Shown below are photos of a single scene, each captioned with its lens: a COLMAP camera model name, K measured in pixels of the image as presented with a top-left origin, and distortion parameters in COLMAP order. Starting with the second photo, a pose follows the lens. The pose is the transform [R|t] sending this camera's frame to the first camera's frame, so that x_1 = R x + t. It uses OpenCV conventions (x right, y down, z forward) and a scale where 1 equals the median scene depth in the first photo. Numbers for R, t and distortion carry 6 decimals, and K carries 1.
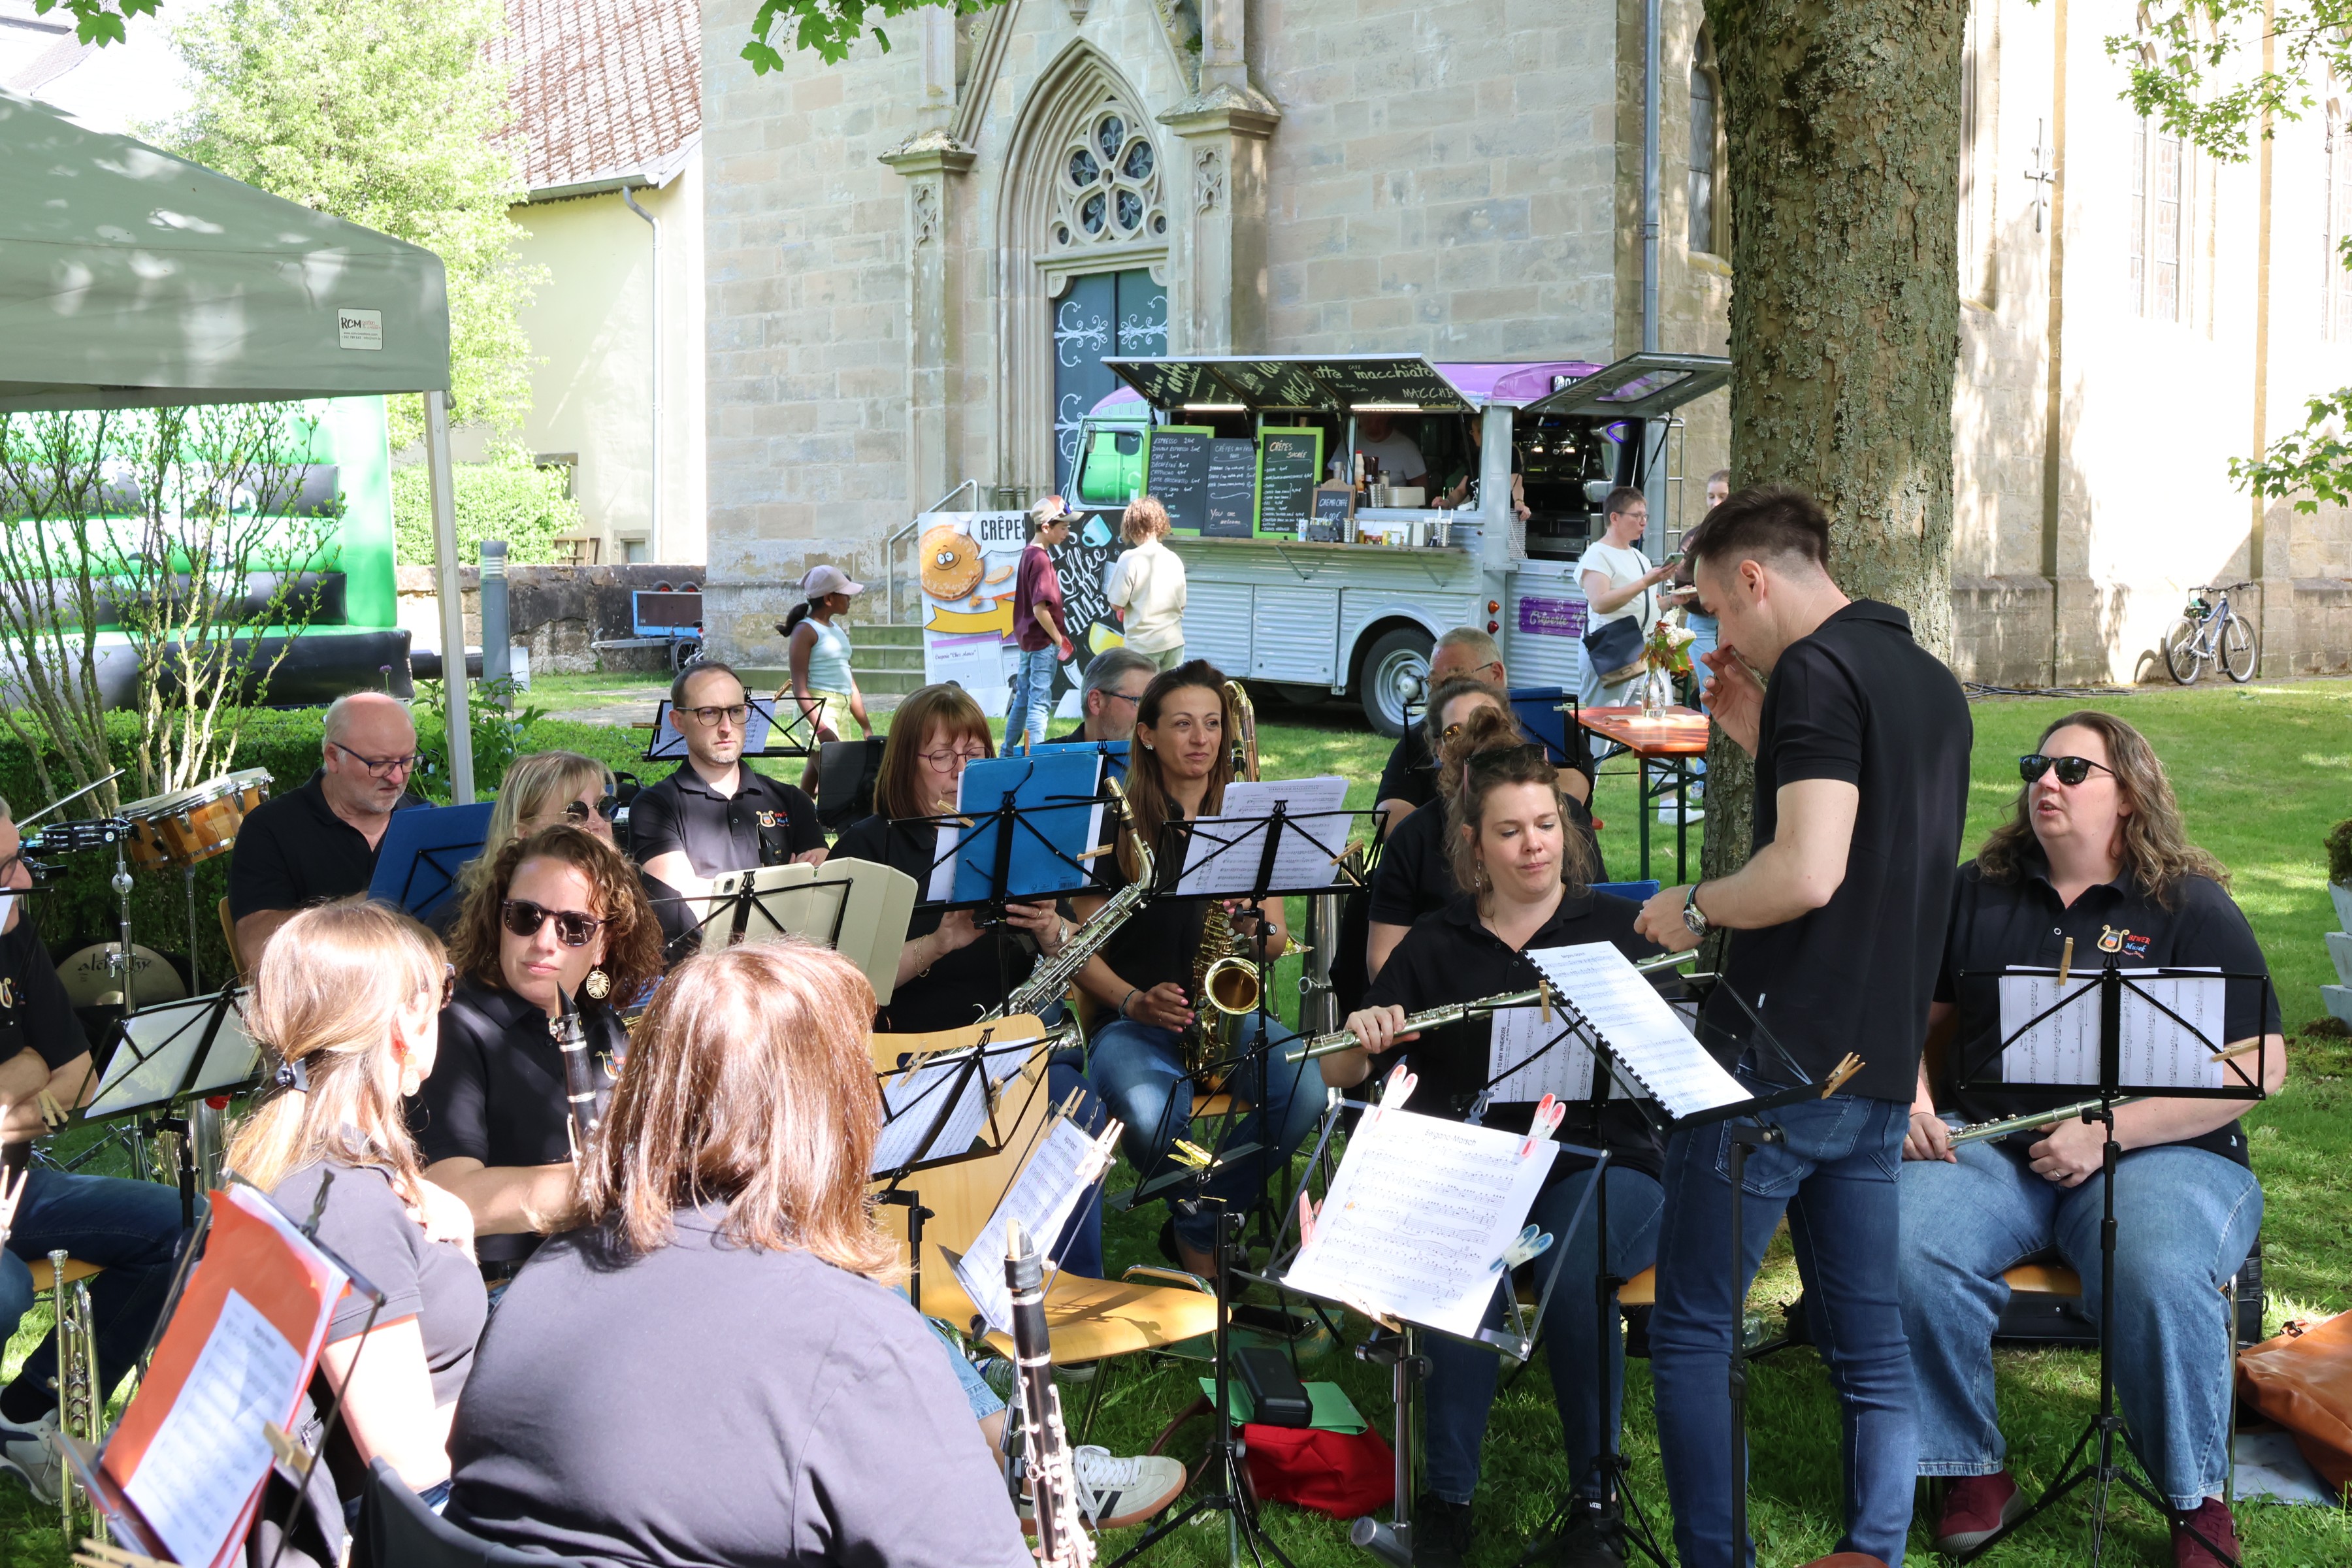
lens RADIAL K [[3055.0, 0, 1176.0], [0, 3055.0, 784.0], [0, 0, 1]] dist [0.036824, -0.076713]
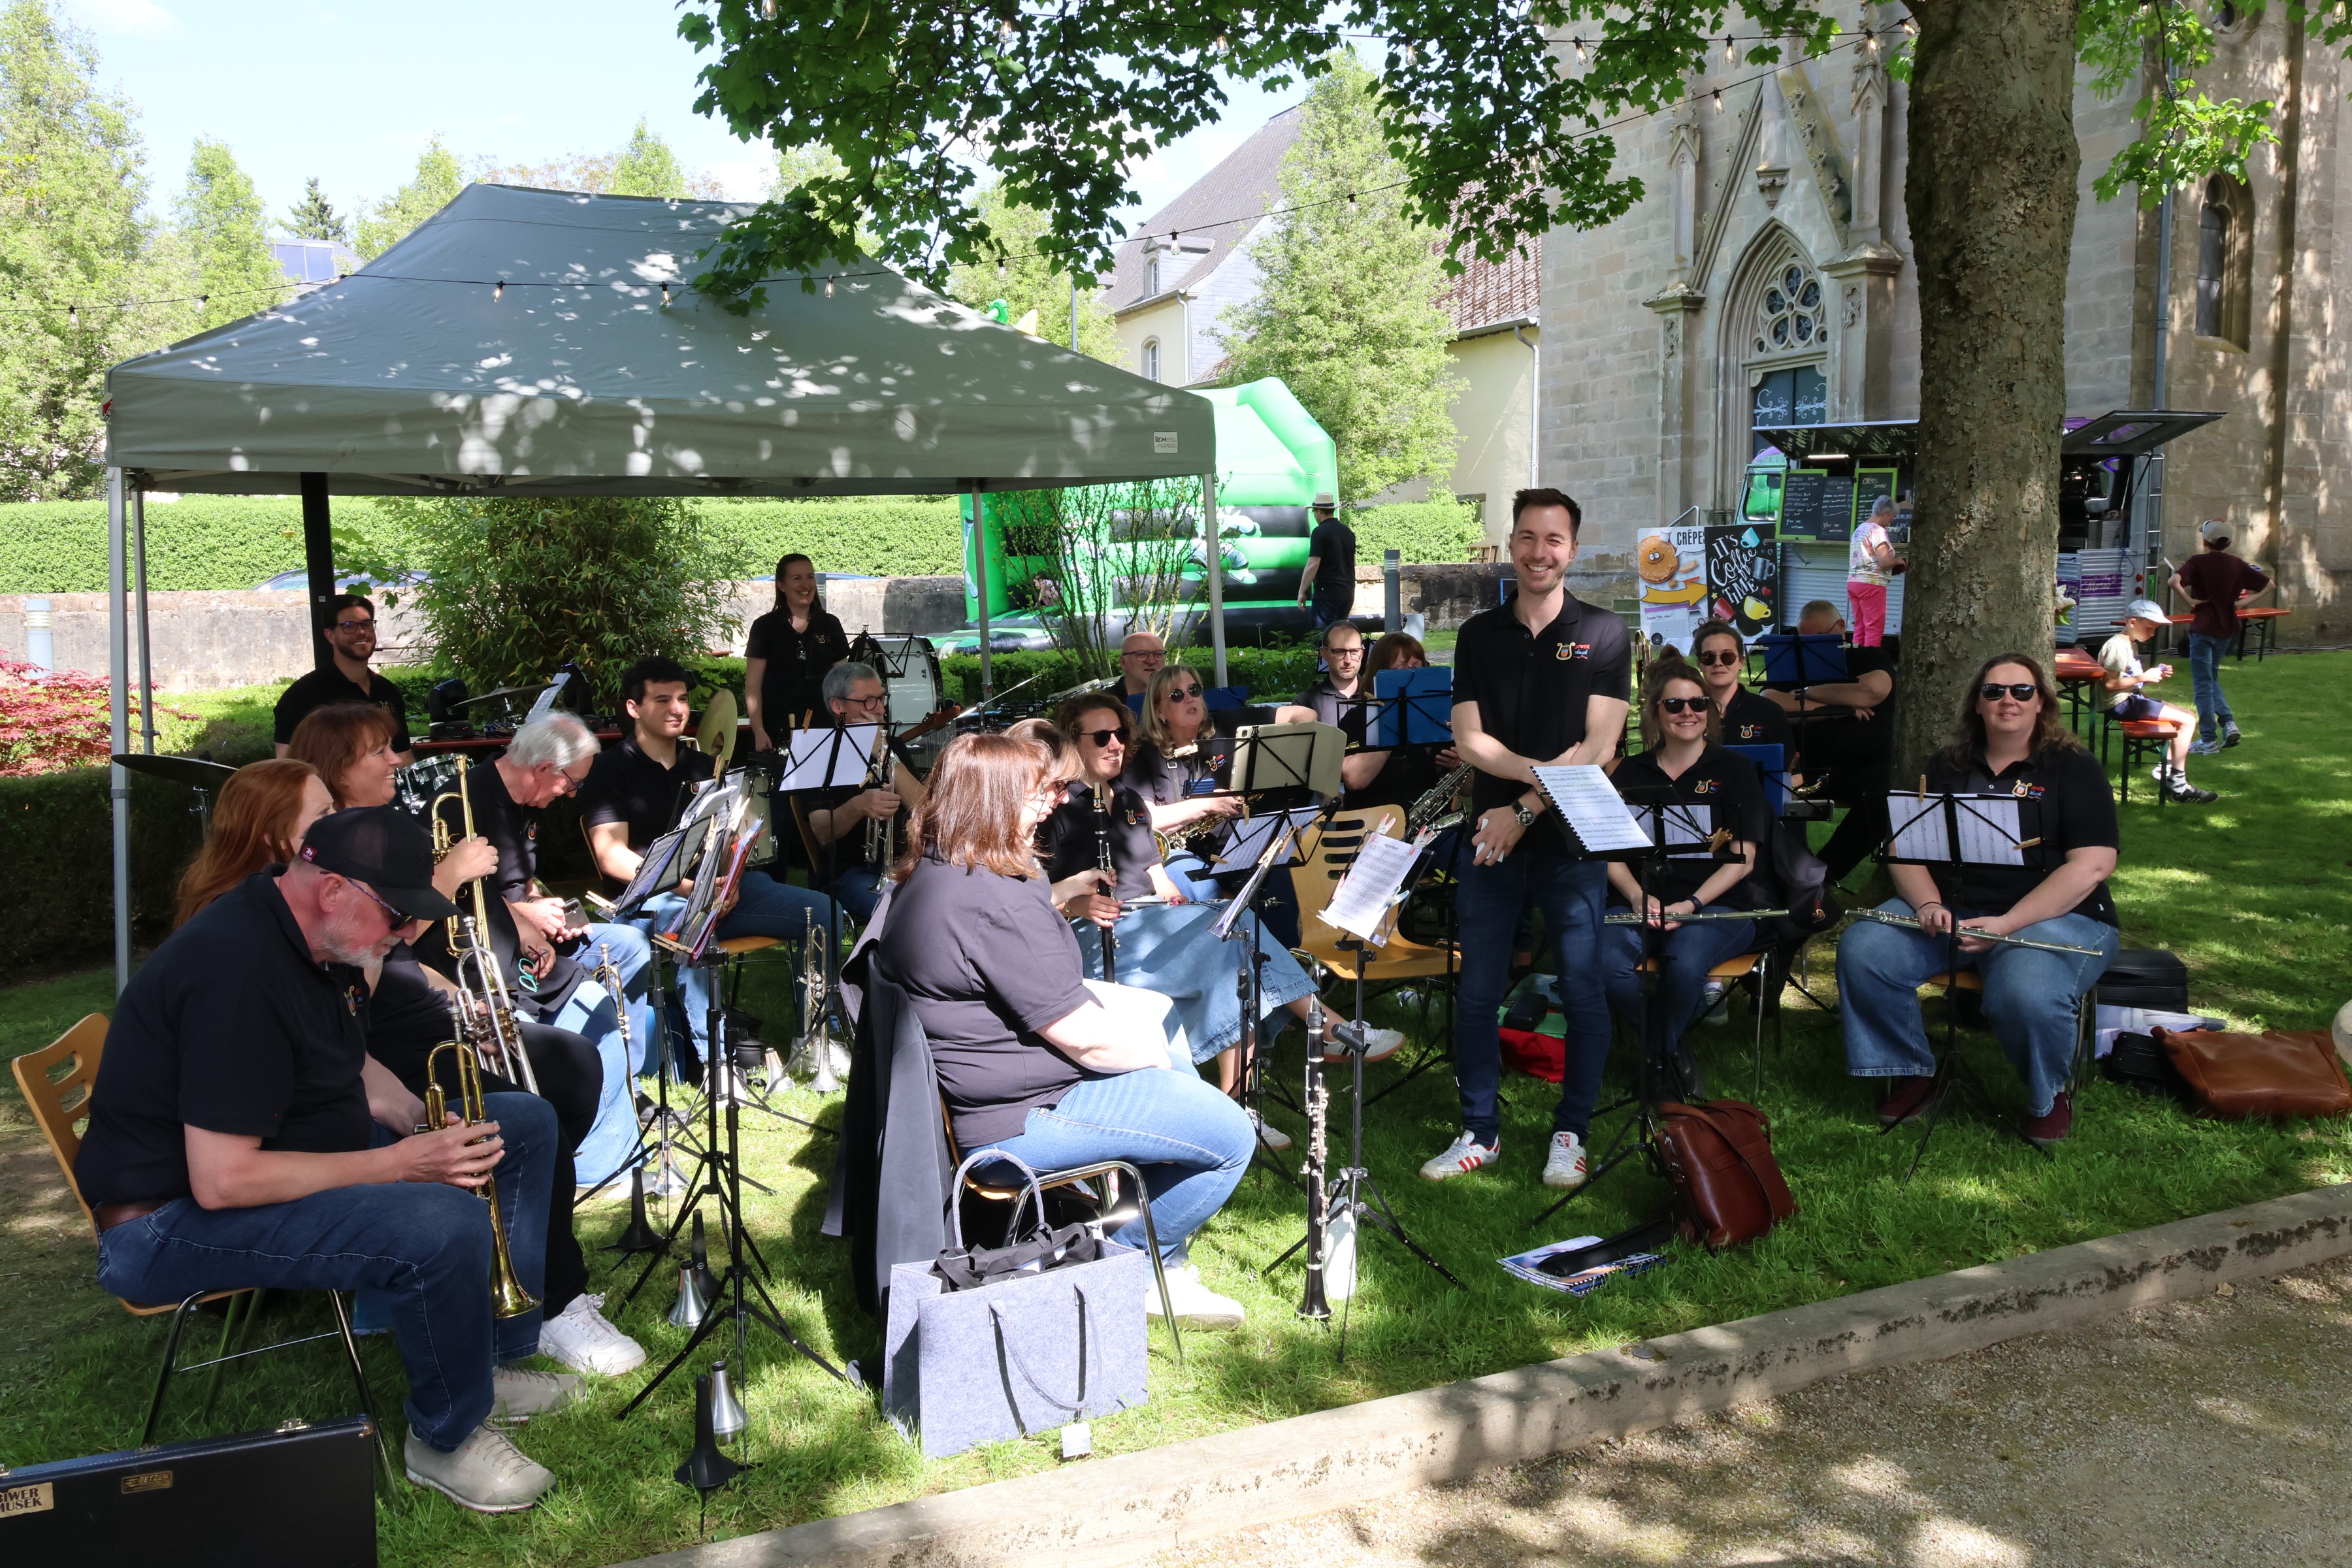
lens RADIAL K [[1941.5, 0, 1167.1], [0, 1941.5, 791.3], [0, 0, 1]] dist [0.004731, -0.002676]
pose [[0.926498, 0.031409, -0.374987, 0.077829], [-0.013981, 0.998696, 0.049106, 0.002838], [0.376041, -0.040254, 0.925728, -0.047040]]
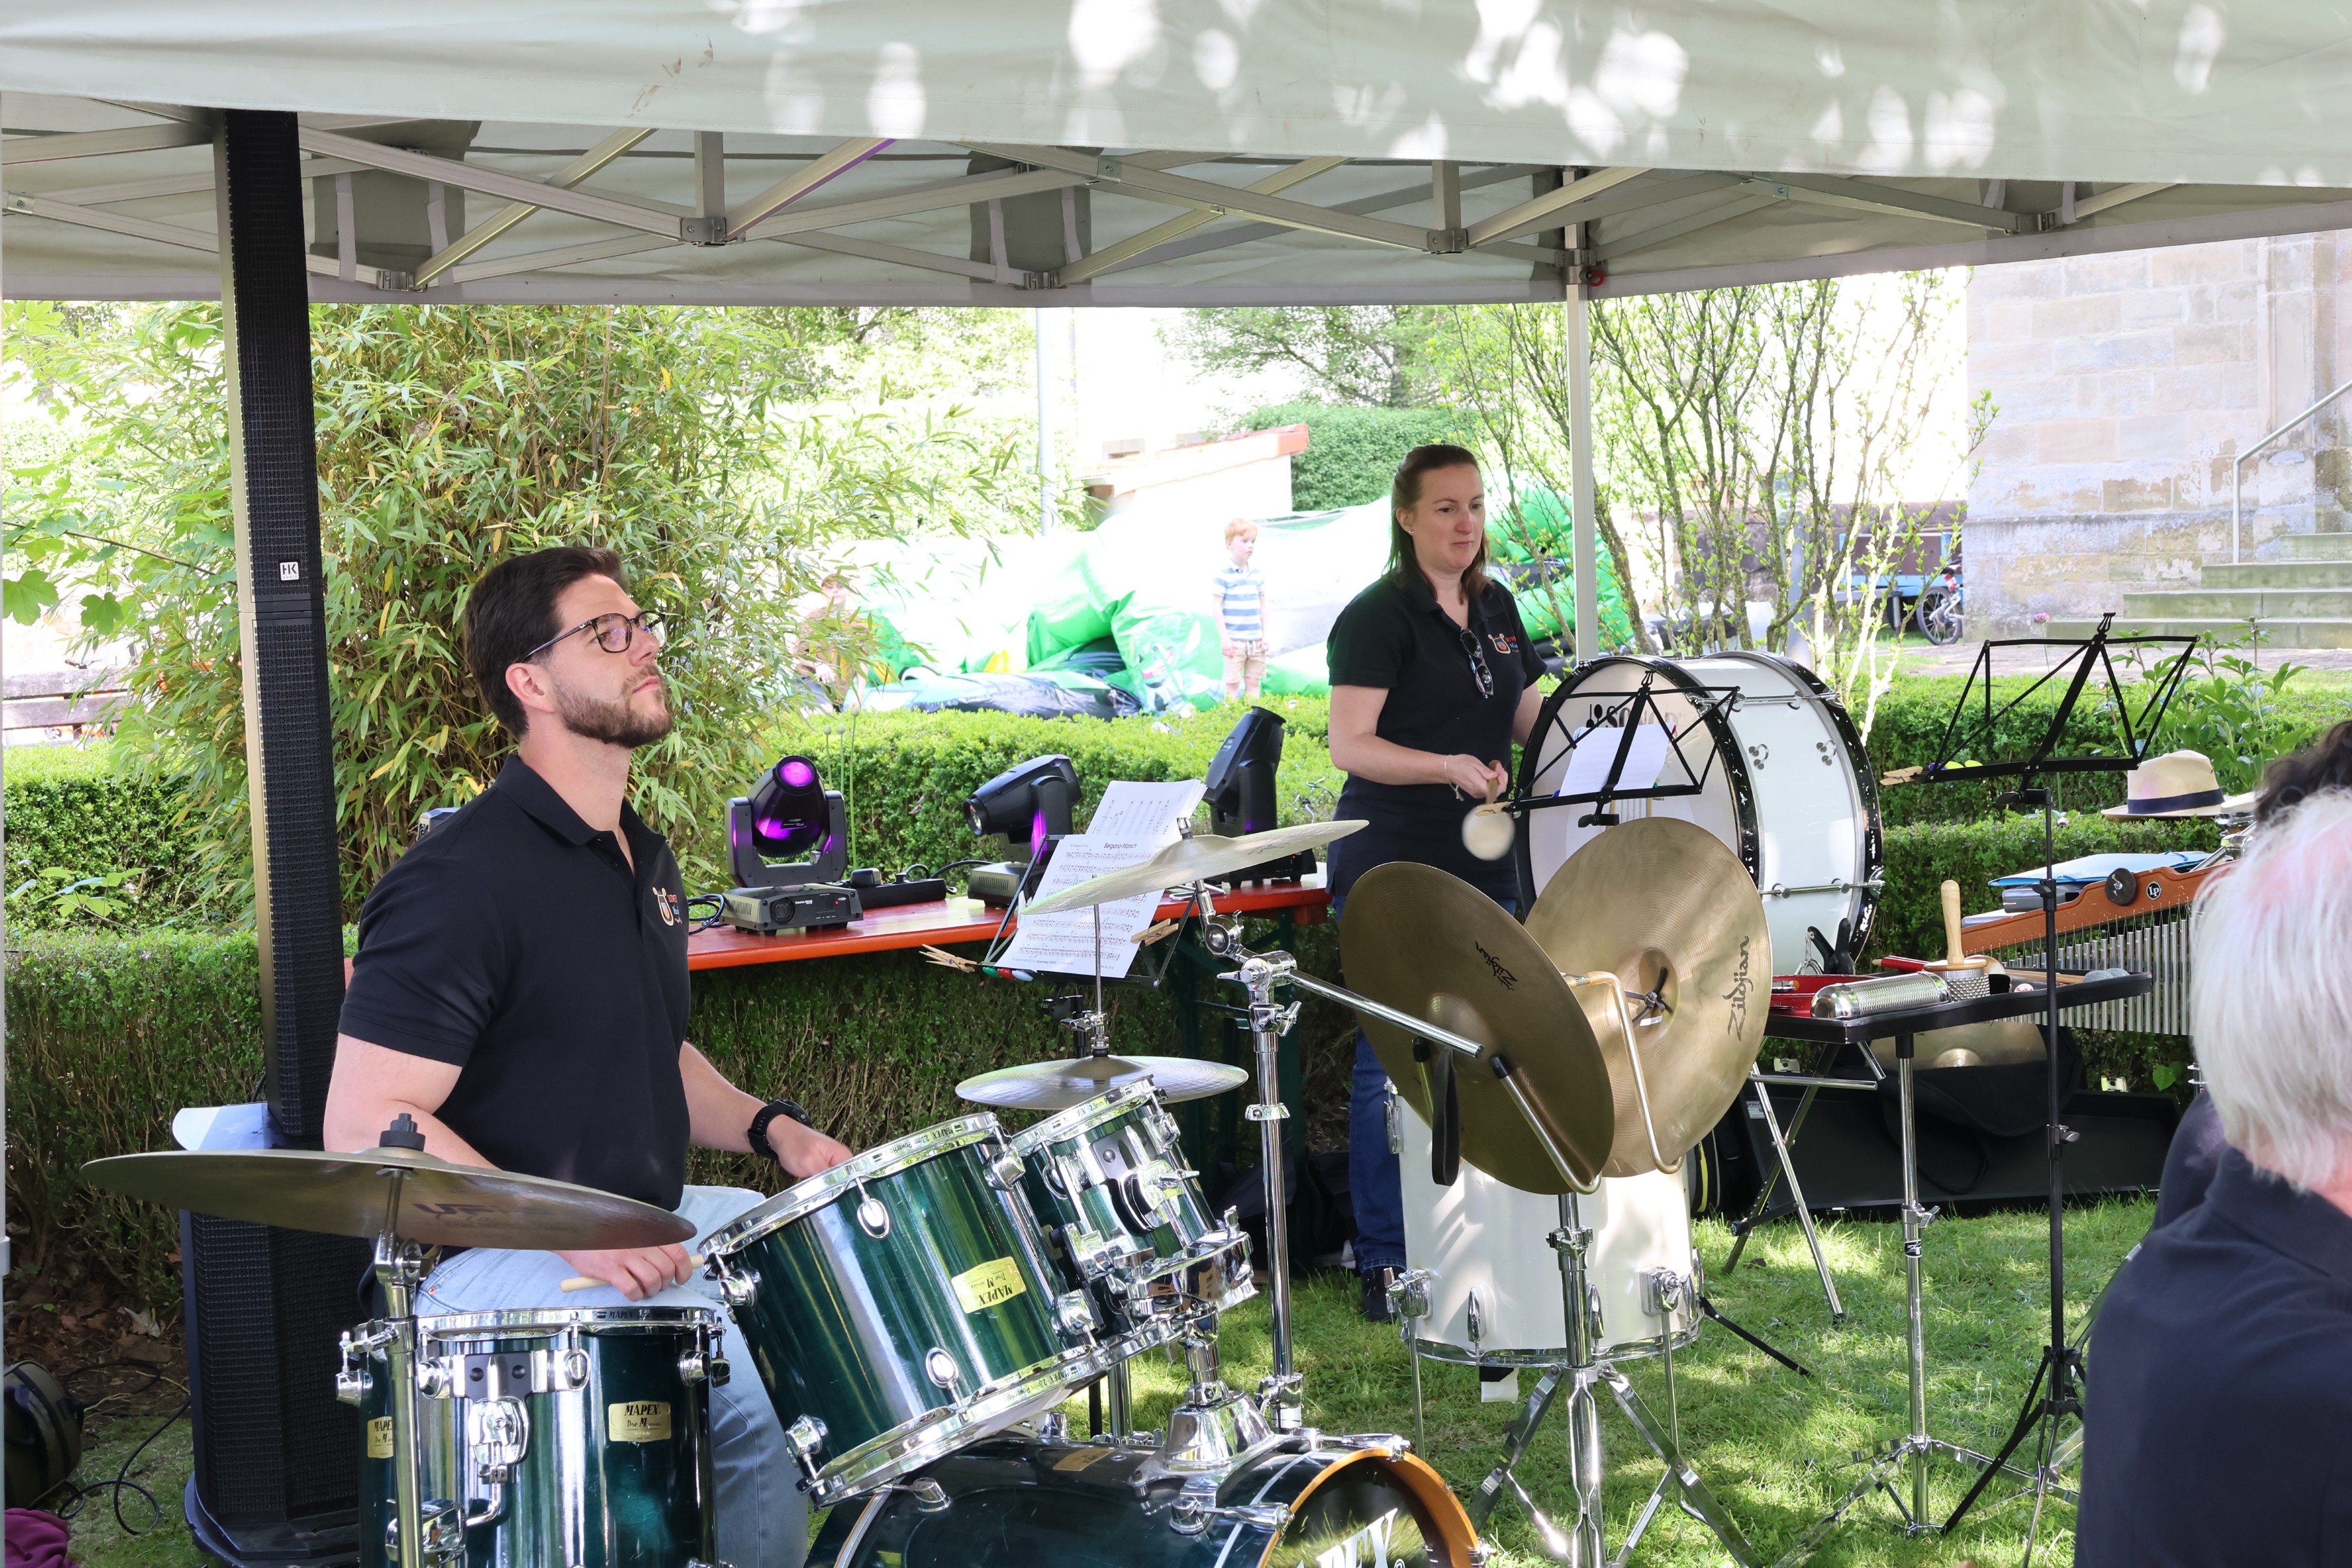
lens RADIAL K [[3387.1, 0, 1099.1], [0, 3387.1, 784.0], [0, 0, 1]] dist [-0.006096, -0.013665]
pose [[0.954791, -0.005039, -0.297236, -0.150431], [0.007084, 0.999958, 0.005804, -0.001544], [0.297195, -0.007647, 0.954786, 0.075045]]
